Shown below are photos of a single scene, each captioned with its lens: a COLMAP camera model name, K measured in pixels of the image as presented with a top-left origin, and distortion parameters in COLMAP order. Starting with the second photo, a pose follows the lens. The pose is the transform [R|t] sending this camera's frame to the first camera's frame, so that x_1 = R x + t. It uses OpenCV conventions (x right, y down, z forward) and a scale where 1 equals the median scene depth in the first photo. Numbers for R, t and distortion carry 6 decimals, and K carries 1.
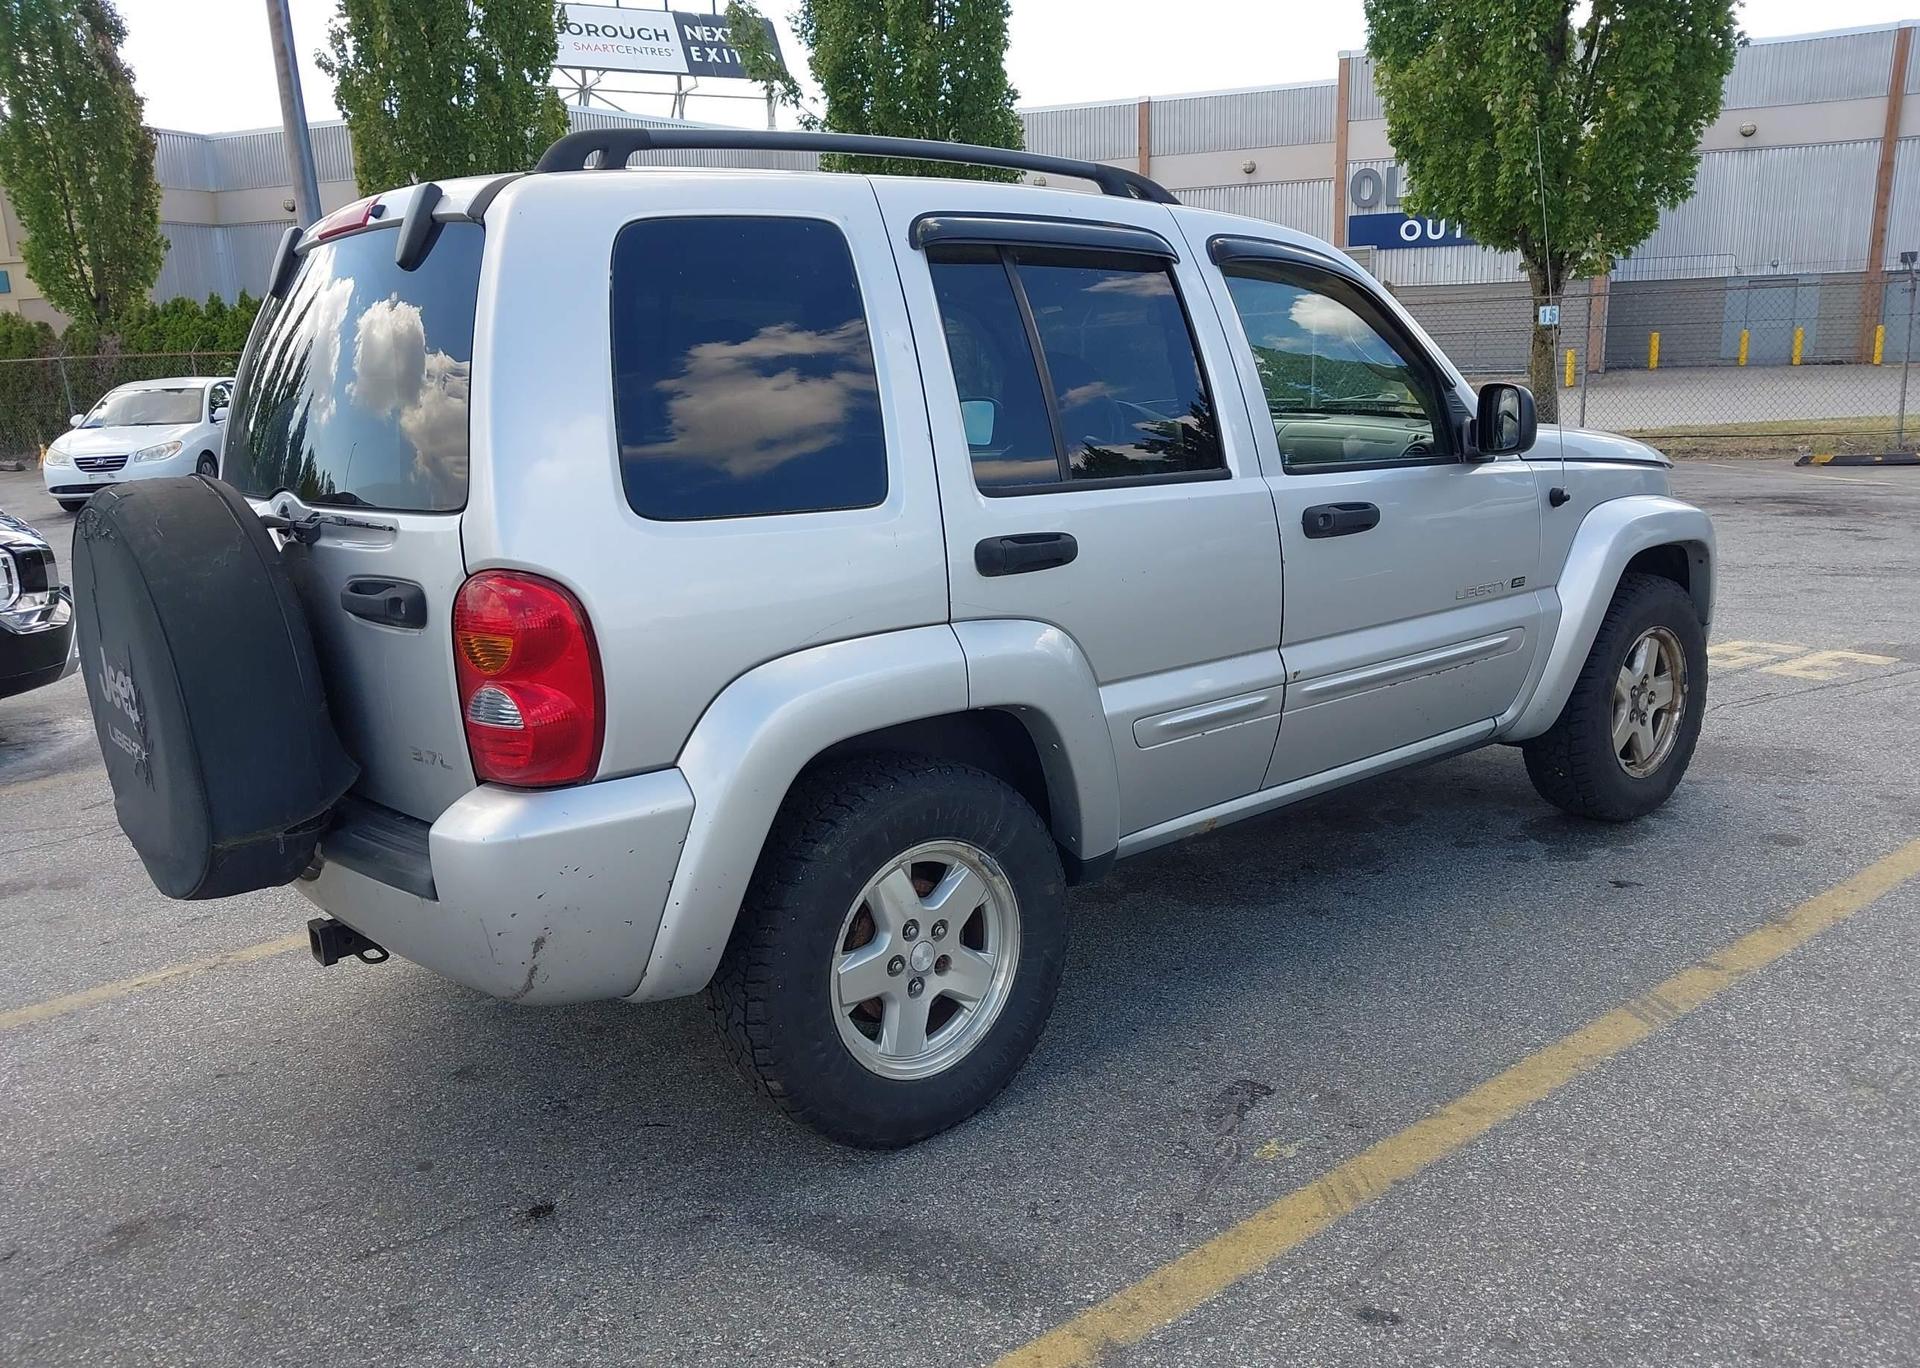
lens RADIAL K [[1506.7, 0, 956.4], [0, 1506.7, 724.7], [0, 0, 1]] dist [0.009322, -0.014085]
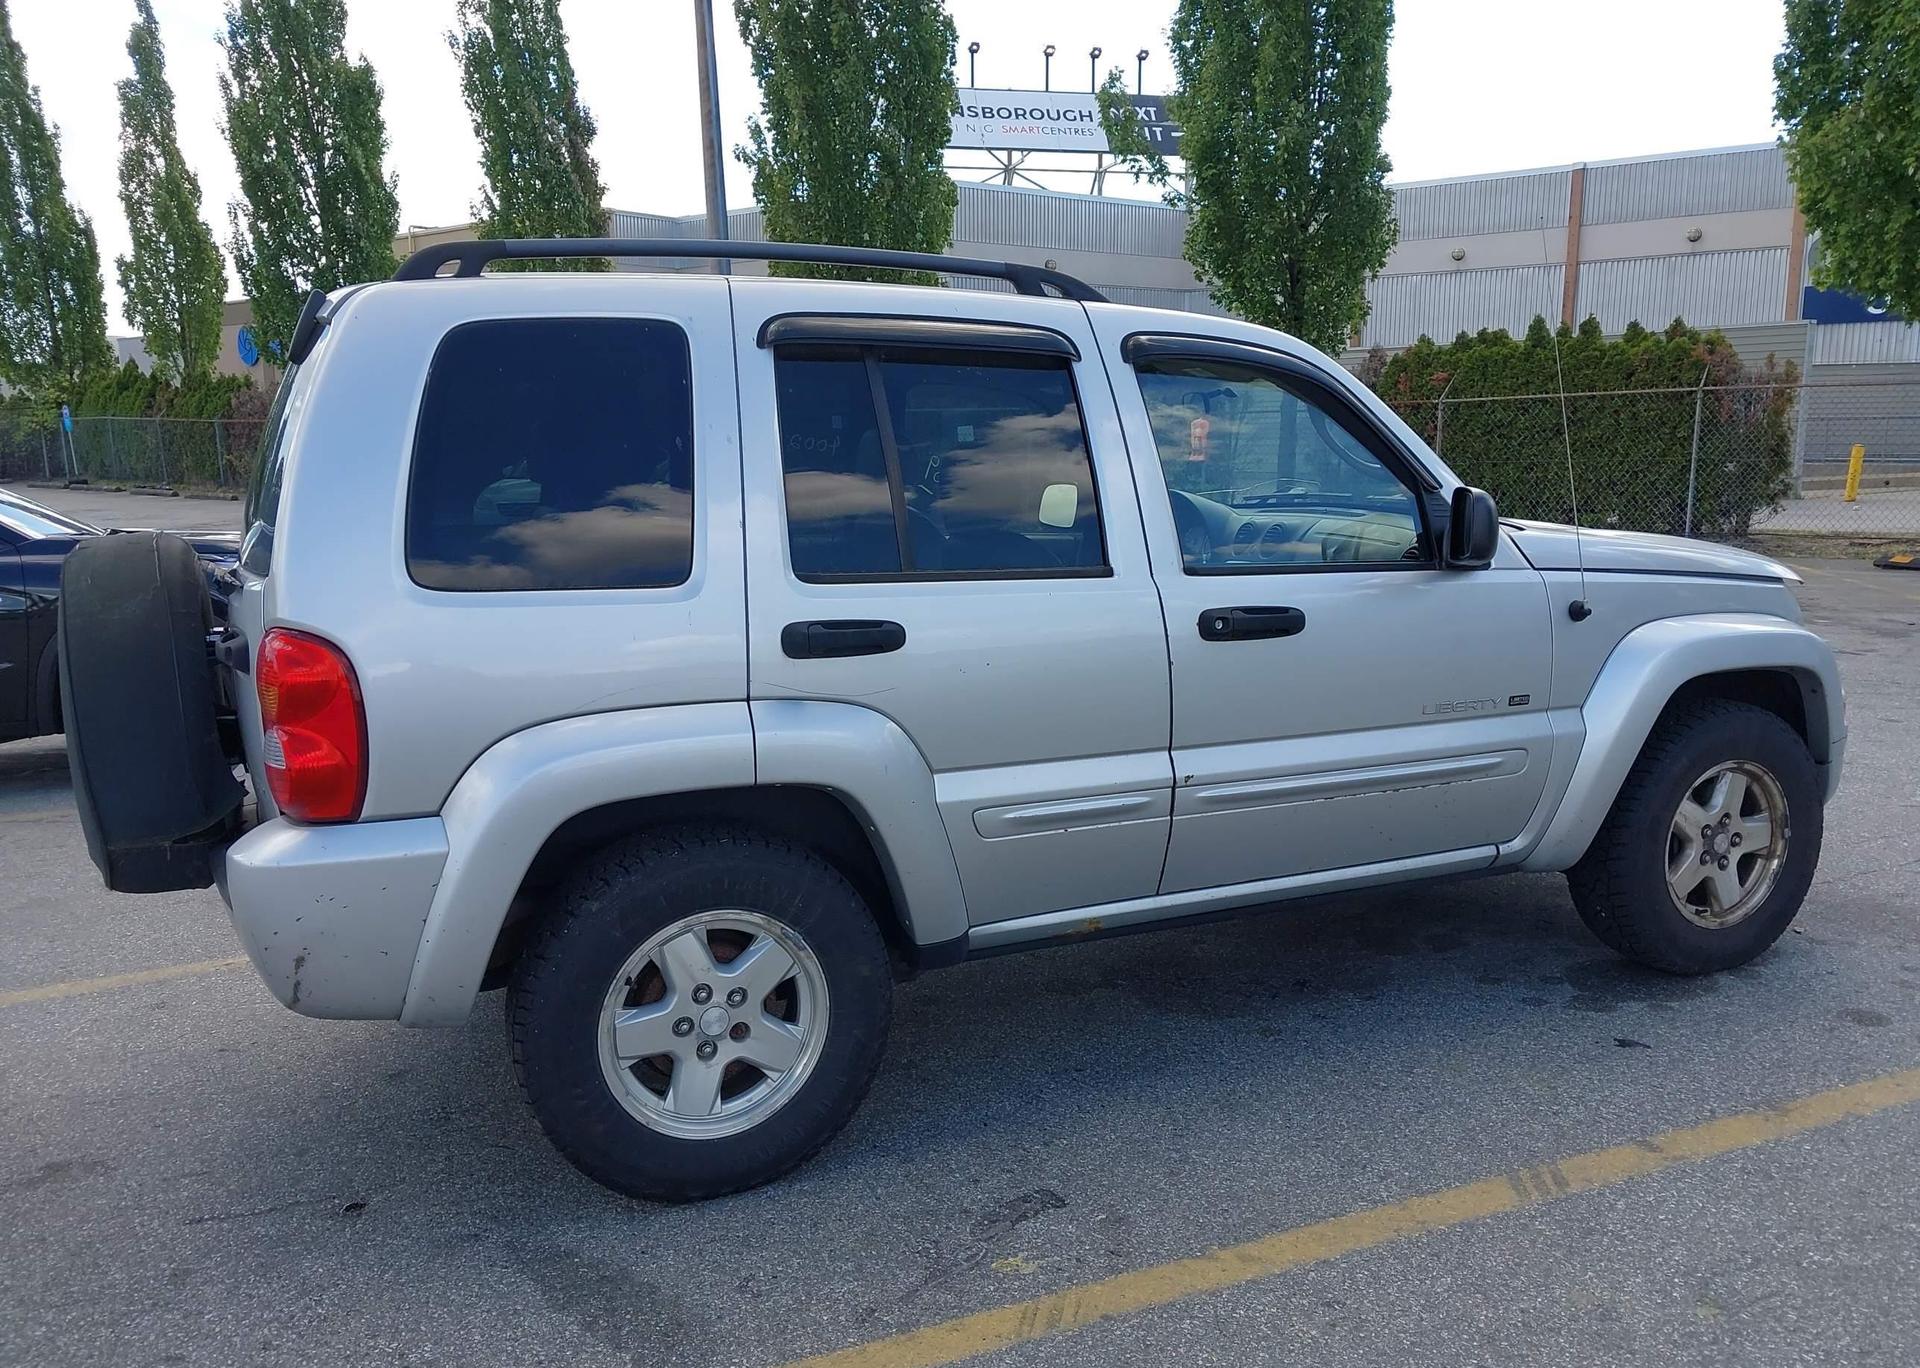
lens RADIAL K [[1506.7, 0, 956.4], [0, 1506.7, 724.7], [0, 0, 1]] dist [0.009322, -0.014085]
pose [[0.961925, 0.073017, -0.263380, 0.278125], [-0.084210, 0.995952, -0.031446, -0.021189], [0.260017, 0.052428, 0.964180, 0.022242]]
